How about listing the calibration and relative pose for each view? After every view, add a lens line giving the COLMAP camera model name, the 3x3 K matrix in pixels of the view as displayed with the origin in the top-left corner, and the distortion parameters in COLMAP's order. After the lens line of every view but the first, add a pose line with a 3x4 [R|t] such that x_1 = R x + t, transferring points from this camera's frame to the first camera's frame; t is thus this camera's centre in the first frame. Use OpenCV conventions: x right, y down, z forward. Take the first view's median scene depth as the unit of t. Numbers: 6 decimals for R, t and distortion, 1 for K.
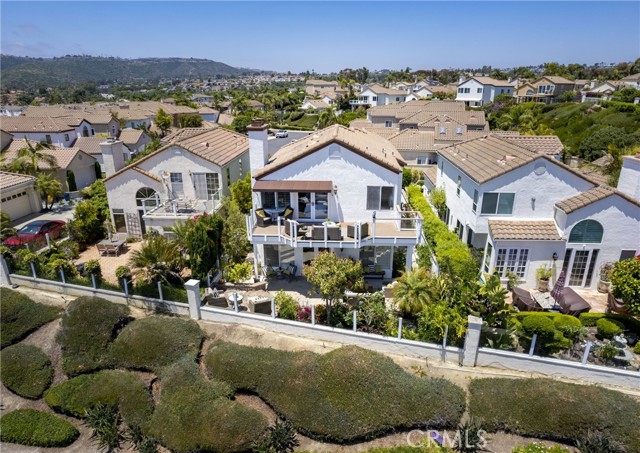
lens RADIAL K [[480.1, 0, 349.7], [0, 480.1, 266.3], [0, 0, 1]] dist [-0.035196, 0.013536]
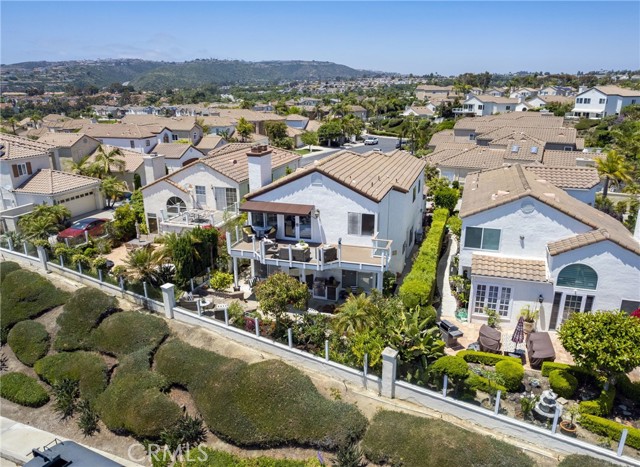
lens RADIAL K [[490.5, 0, 321.7], [0, 490.5, 233.2], [0, 0, 1]] dist [-0.015825, -0.008260]
pose [[0.967583, 0.085000, -0.237819, 0.256062], [-0.104077, 0.992185, -0.068823, -0.042228], [0.230111, 0.091344, 0.968868, -0.069145]]
